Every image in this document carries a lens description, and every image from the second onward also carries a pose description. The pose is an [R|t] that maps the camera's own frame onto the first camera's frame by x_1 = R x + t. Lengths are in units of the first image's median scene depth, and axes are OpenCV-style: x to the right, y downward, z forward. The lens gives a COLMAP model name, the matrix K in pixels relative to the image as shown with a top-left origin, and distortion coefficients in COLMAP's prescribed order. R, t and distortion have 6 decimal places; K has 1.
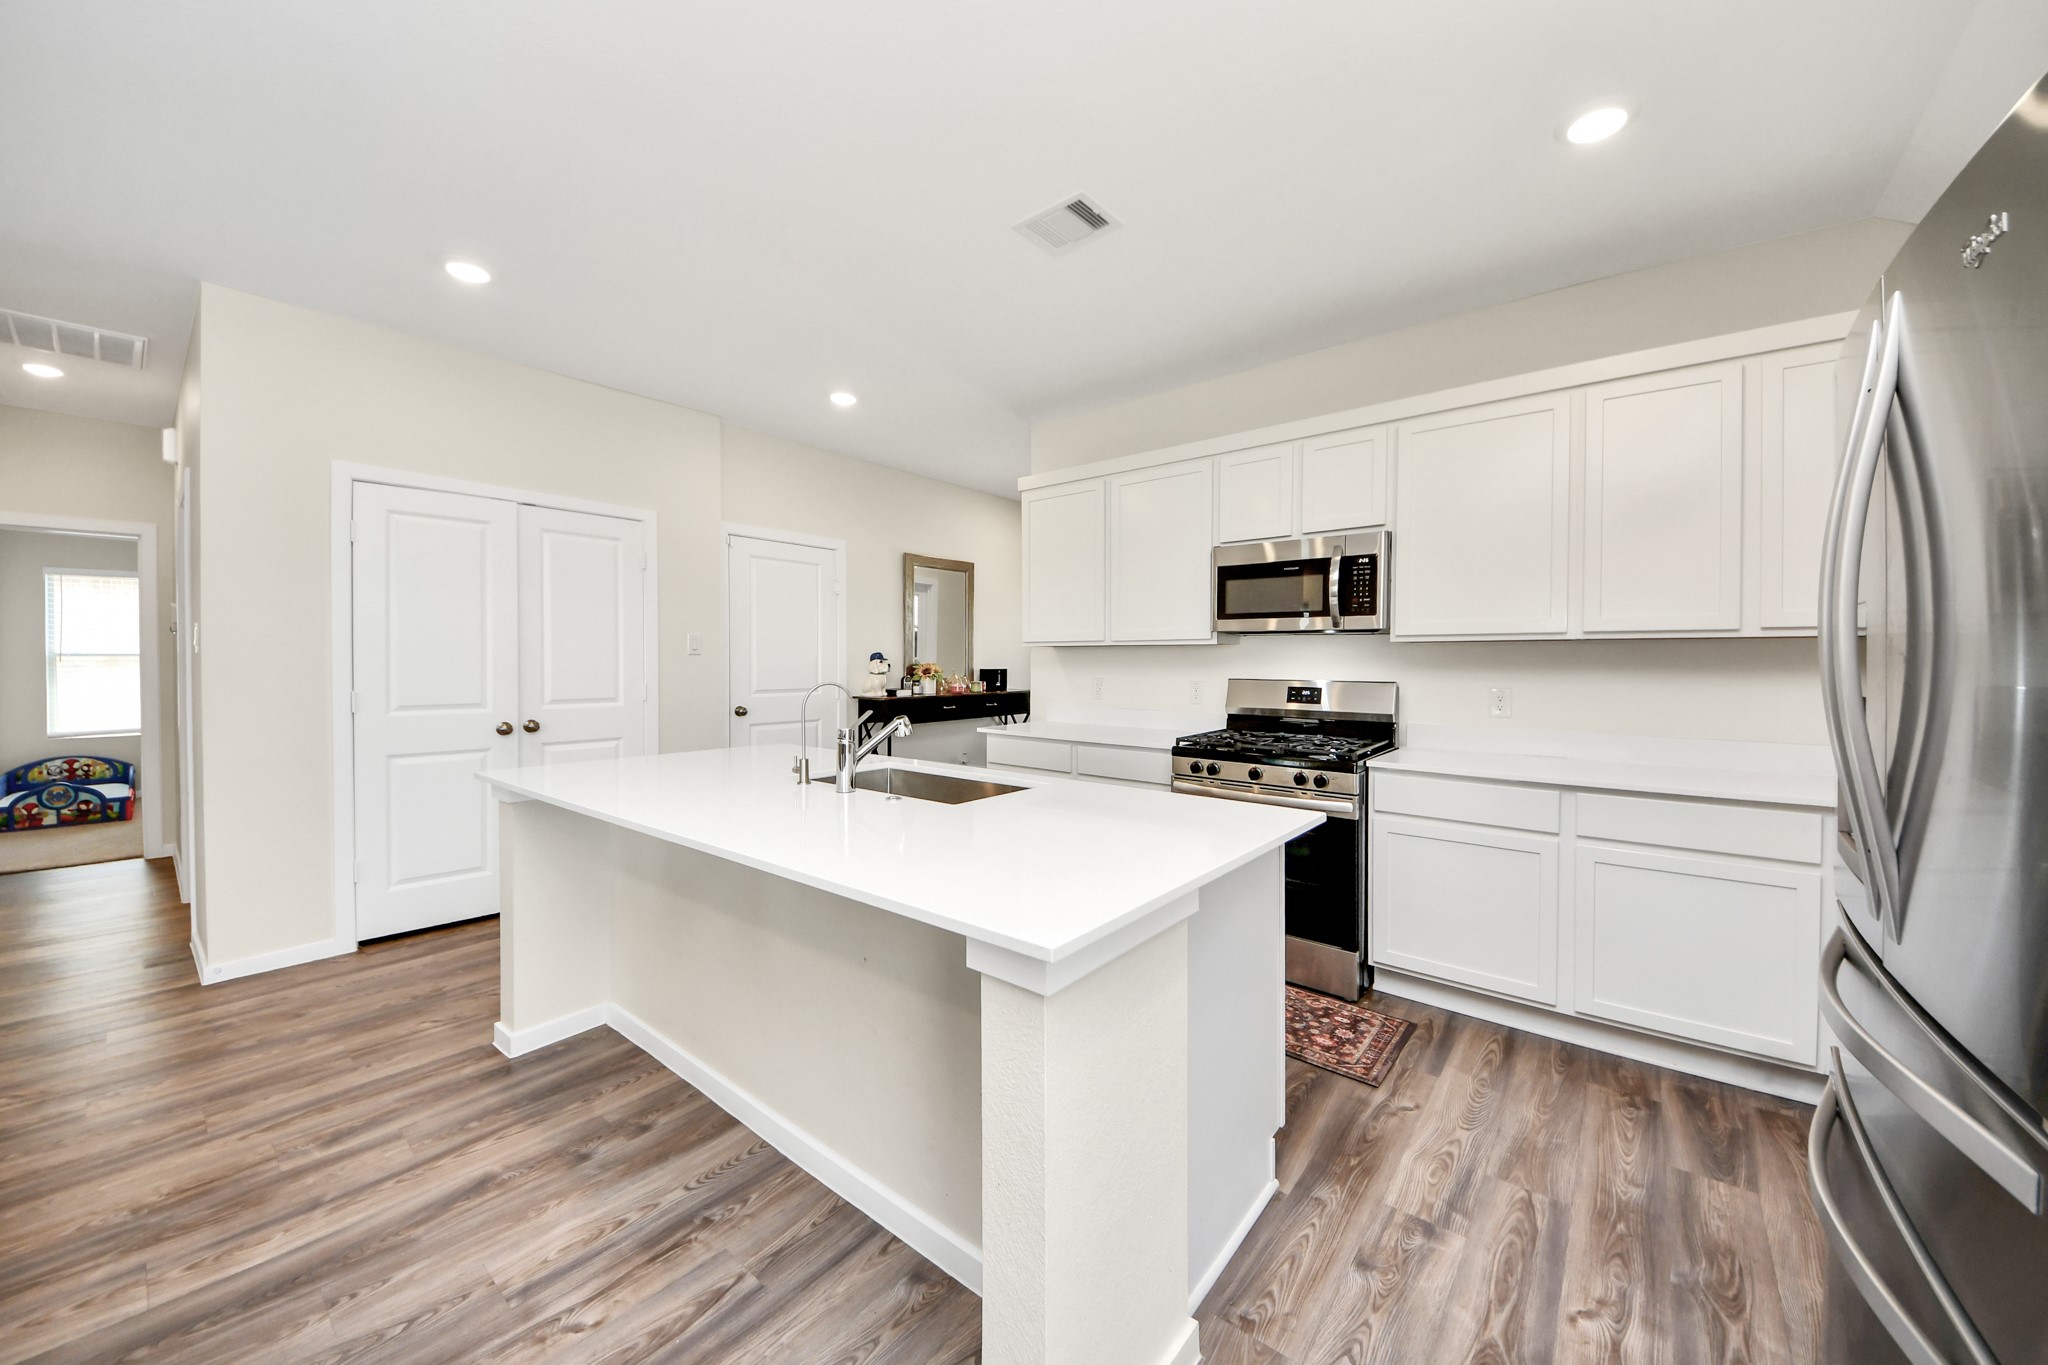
lens RADIAL K [[689.2, 0, 978.3], [0, 689.2, 670.9], [0, 0, 1]] dist [-0.019517, -0.000076]
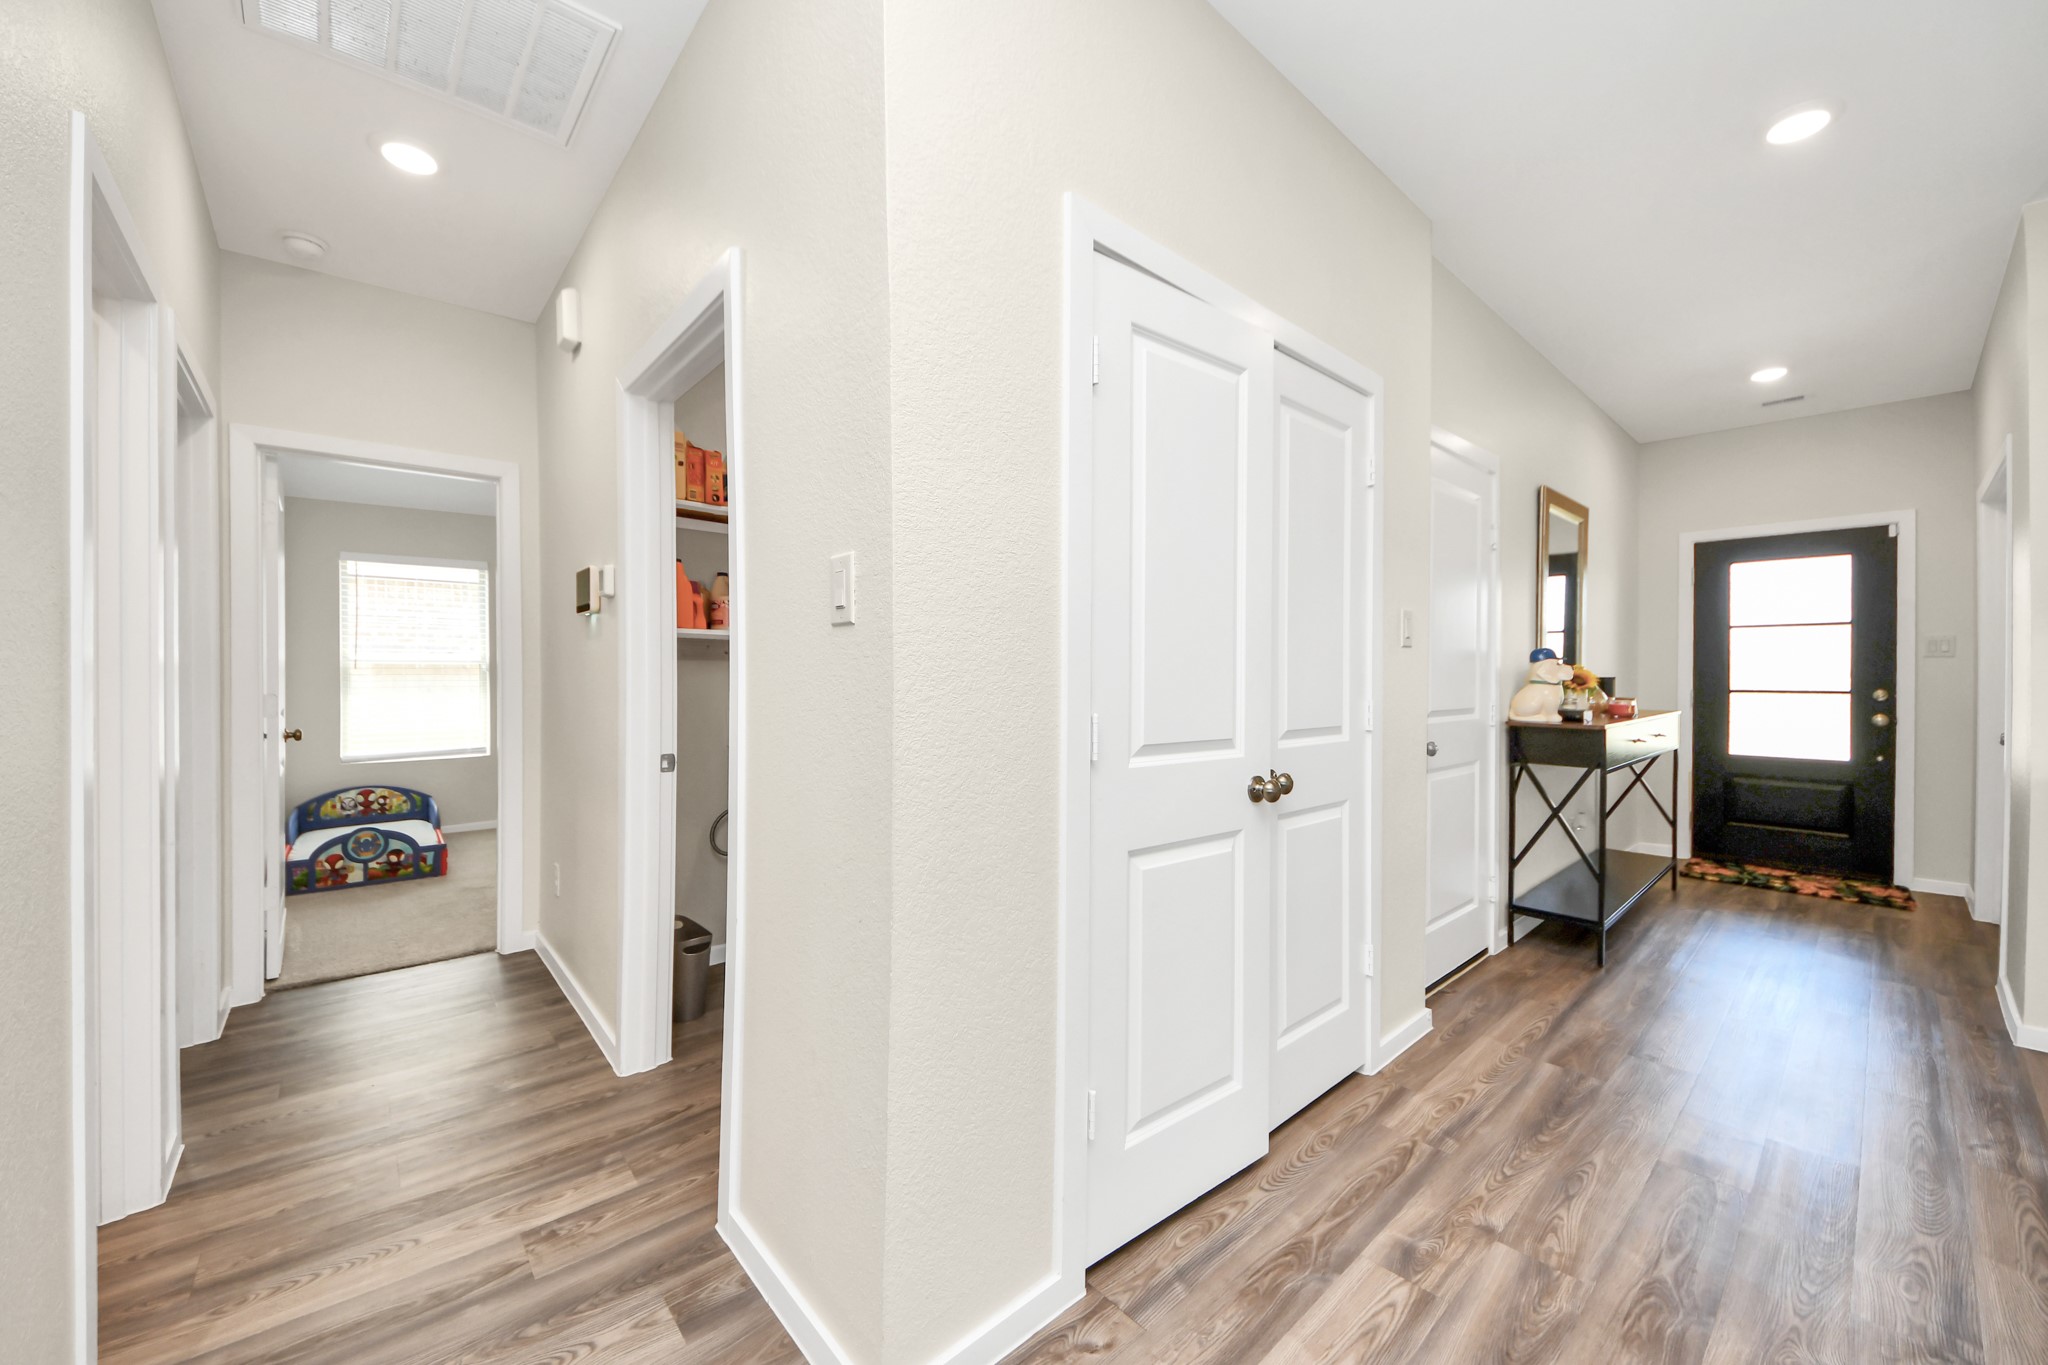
lens RADIAL K [[734.4, 0, 1024.0], [0, 734.4, 682.5], [0, 0, 1]] dist [-0.000680, -0.000167]
pose [[0.986594, 0.001685, -0.163184, -0.493036], [-0.002458, 0.999987, -0.004531, 0.006036], [0.163174, 0.004872, 0.986585, 0.284974]]
